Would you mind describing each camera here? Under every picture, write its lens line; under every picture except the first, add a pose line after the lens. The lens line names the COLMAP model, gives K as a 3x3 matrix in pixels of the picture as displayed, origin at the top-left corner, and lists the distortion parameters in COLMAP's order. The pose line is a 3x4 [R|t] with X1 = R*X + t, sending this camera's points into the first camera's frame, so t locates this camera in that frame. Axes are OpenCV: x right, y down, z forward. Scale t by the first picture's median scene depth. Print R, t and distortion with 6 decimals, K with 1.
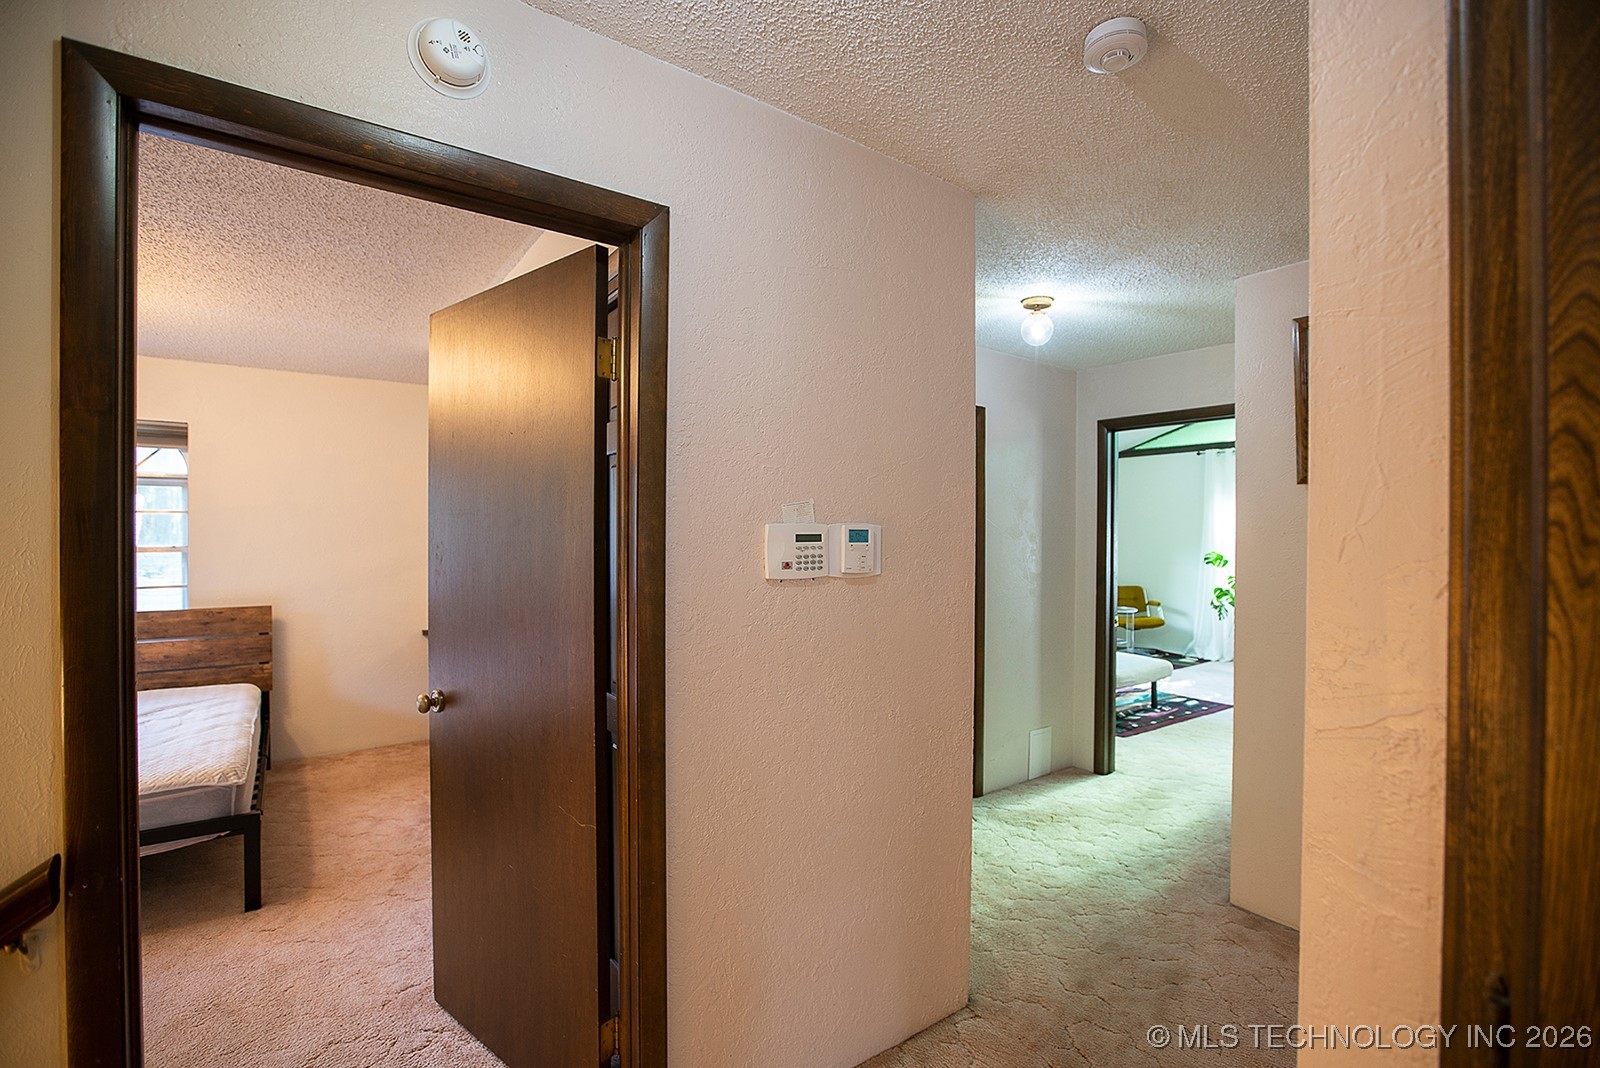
lens RADIAL K [[733.7, 0, 798.4], [0, 733.7, 541.8], [0, 0, 1]] dist [-0.025703, 0.004887]
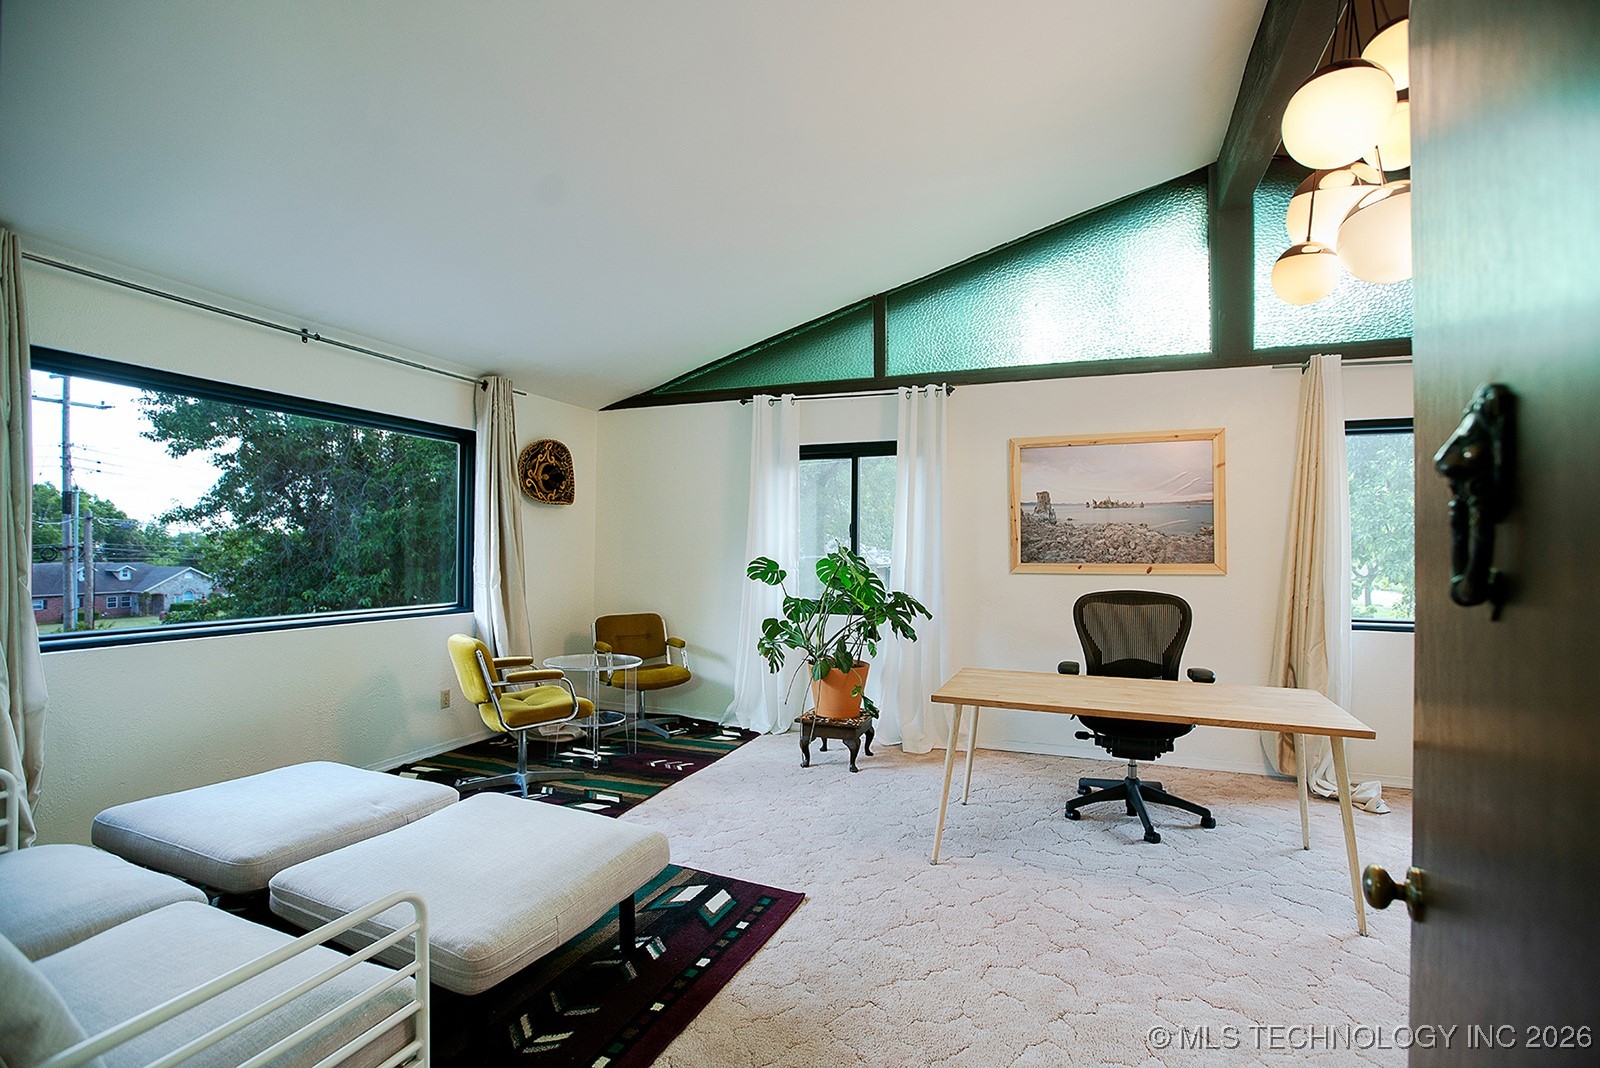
lens RADIAL K [[733.7, 0, 800.4], [0, 733.7, 531.9], [0, 0, 1]] dist [-0.025703, 0.004887]
pose [[0.845186, 0.007351, 0.534422, 0.258329], [-0.003498, 0.999960, -0.008222, -0.003053], [-0.534461, 0.005080, 0.845178, 0.446745]]
